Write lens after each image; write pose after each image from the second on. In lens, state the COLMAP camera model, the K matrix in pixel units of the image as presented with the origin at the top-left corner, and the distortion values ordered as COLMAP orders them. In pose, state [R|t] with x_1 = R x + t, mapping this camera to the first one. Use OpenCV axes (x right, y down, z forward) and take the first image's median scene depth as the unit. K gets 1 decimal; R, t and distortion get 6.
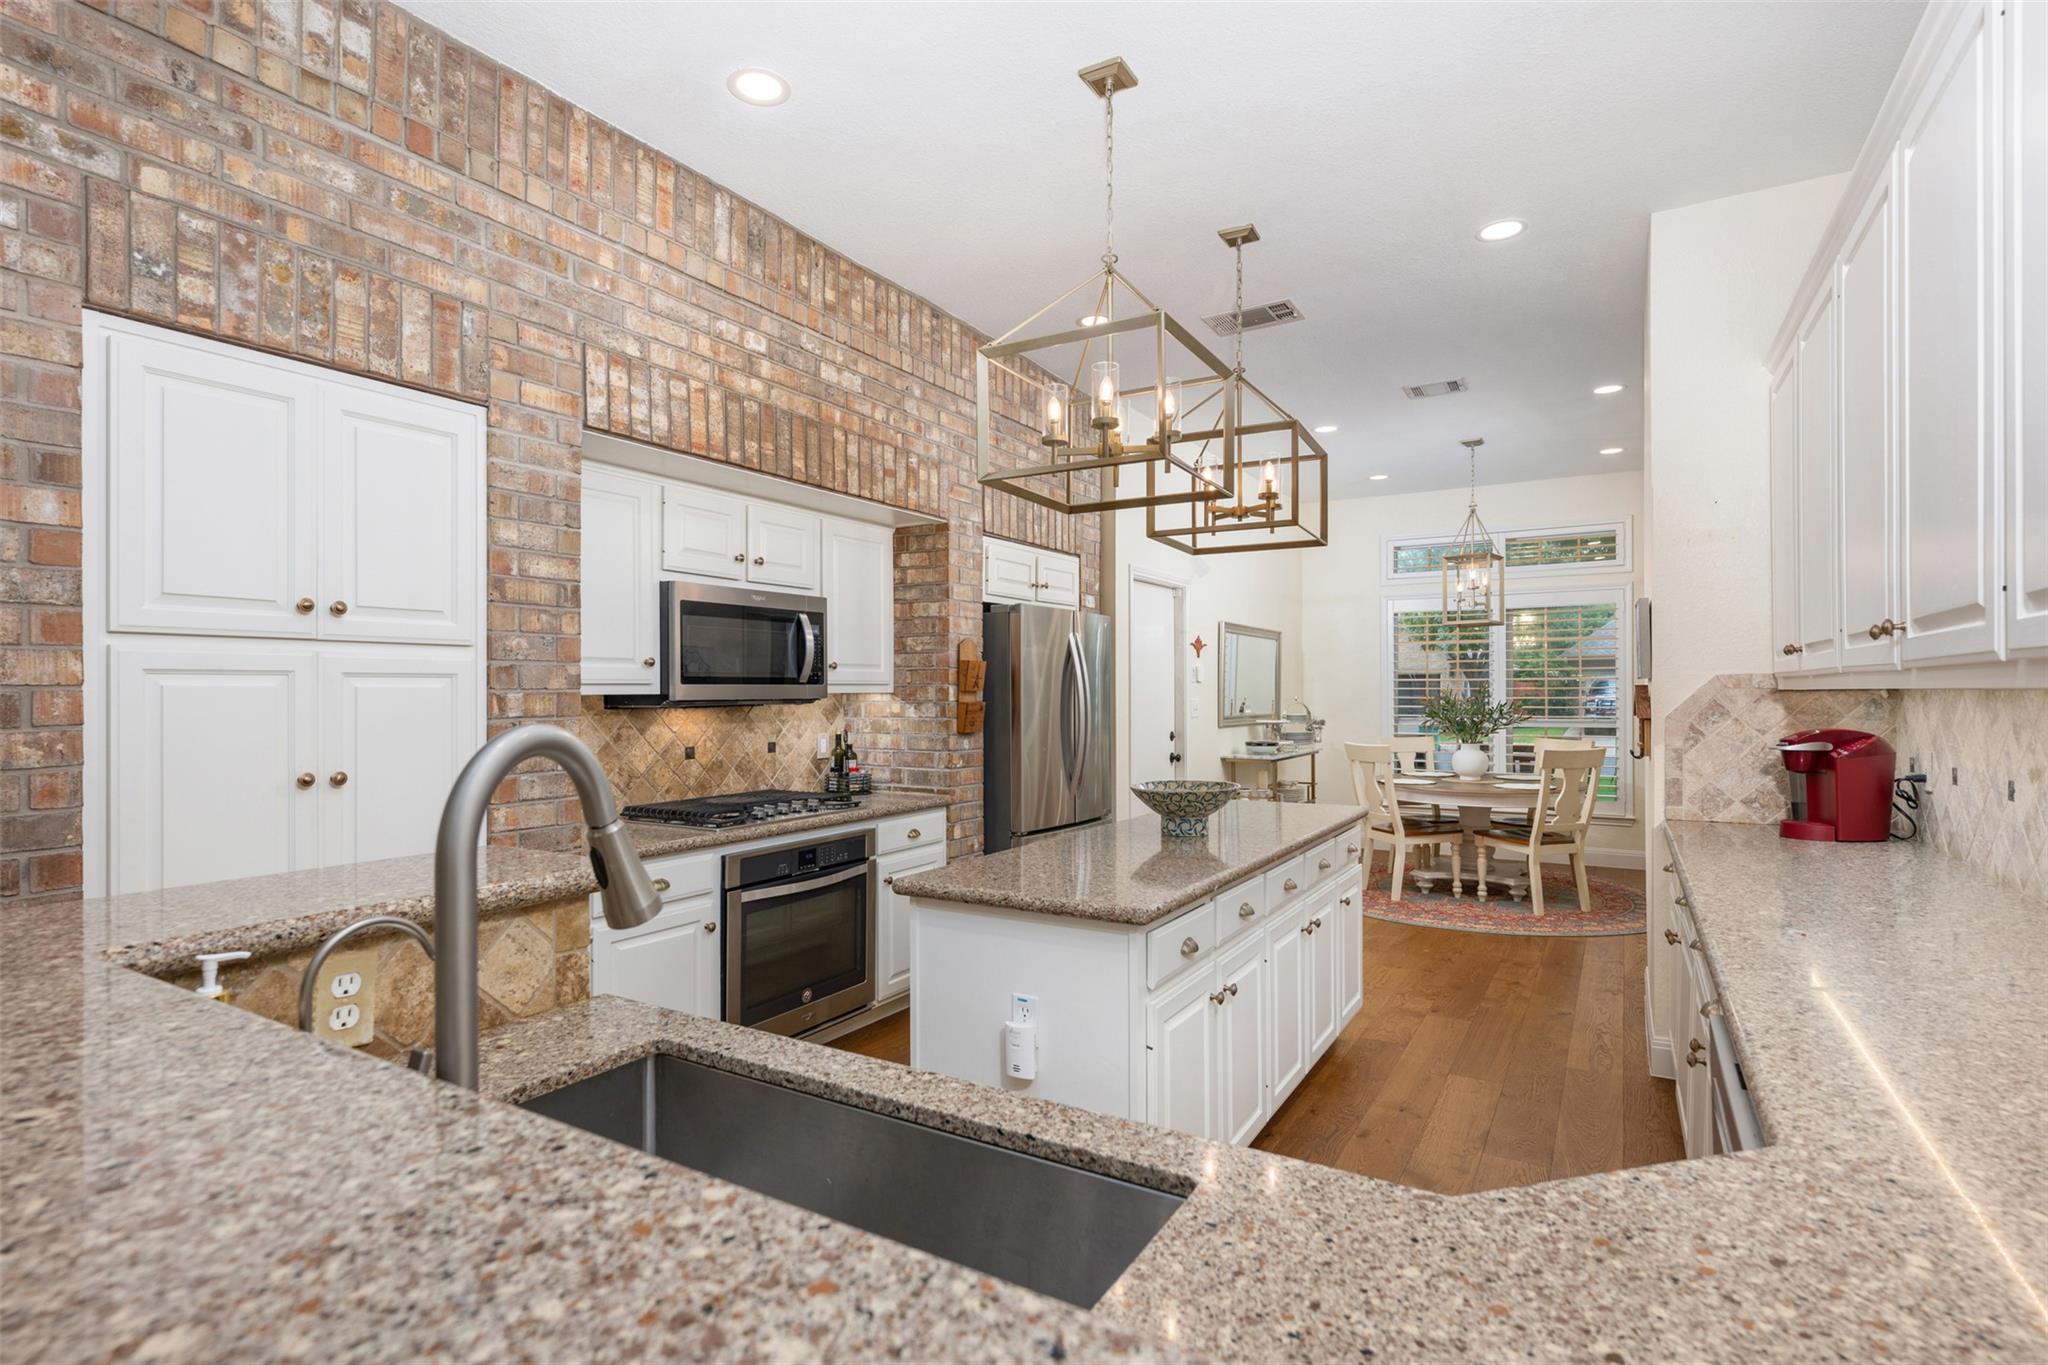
lens RADIAL K [[992.7, 0, 1029.5], [0, 992.7, 695.2], [0, 0, 1]] dist [0.001010, -0.000631]
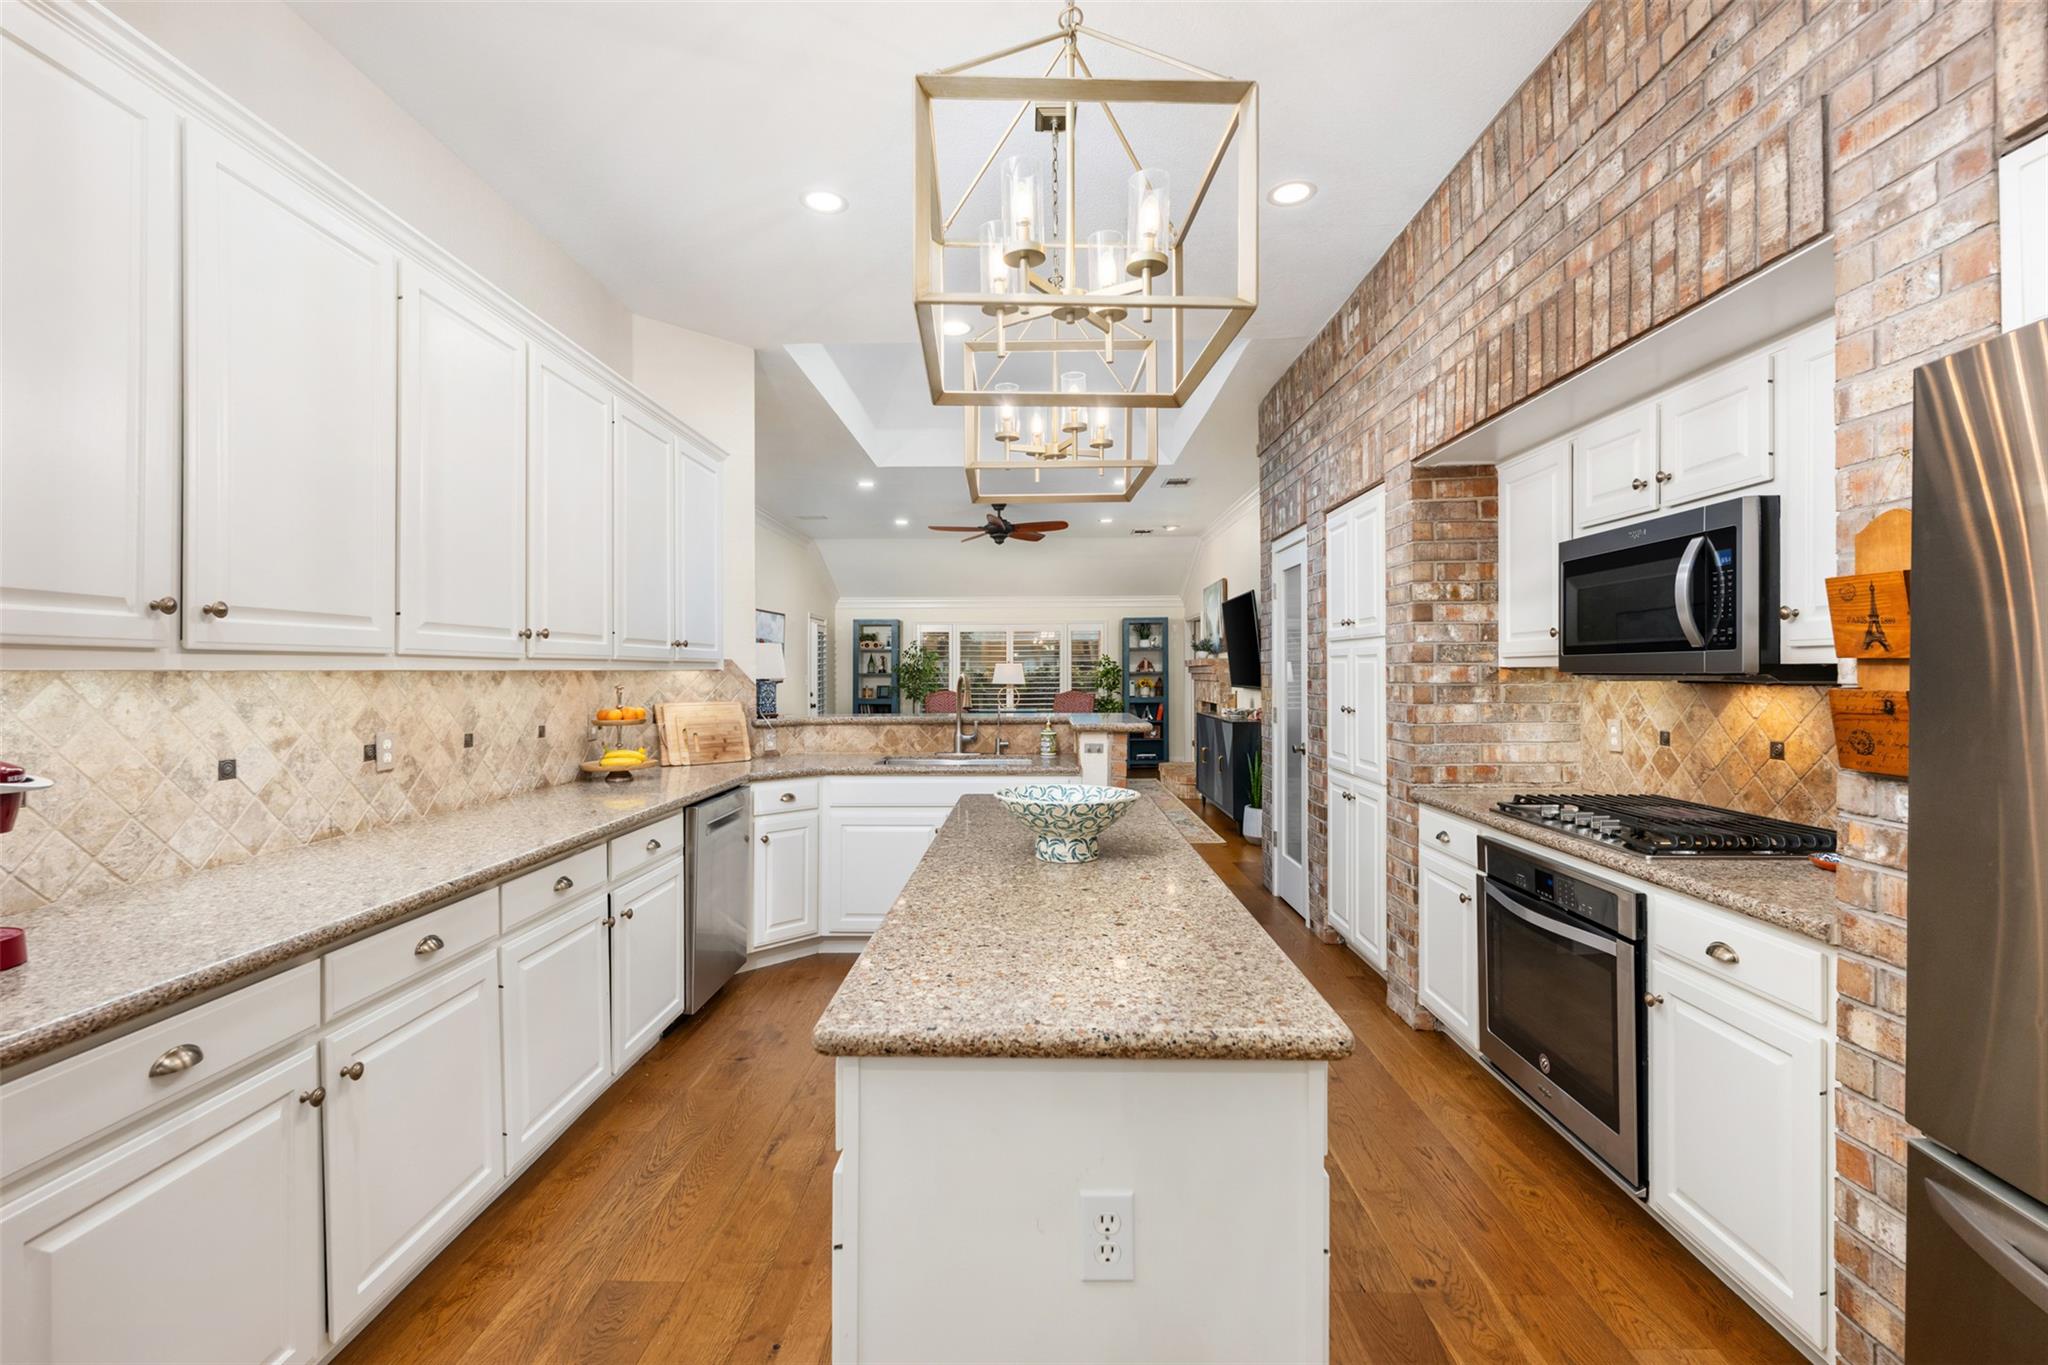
lens RADIAL K [[909.6, 0, 1017.1], [0, 909.6, 679.4], [0, 0, 1]] dist [-0.001119, 0.000020]
pose [[-0.872528, 0.011950, -0.488418, 0.423912], [0.005395, 0.999876, 0.014825, -0.003604], [0.488535, 0.010301, -0.872484, 1.279302]]
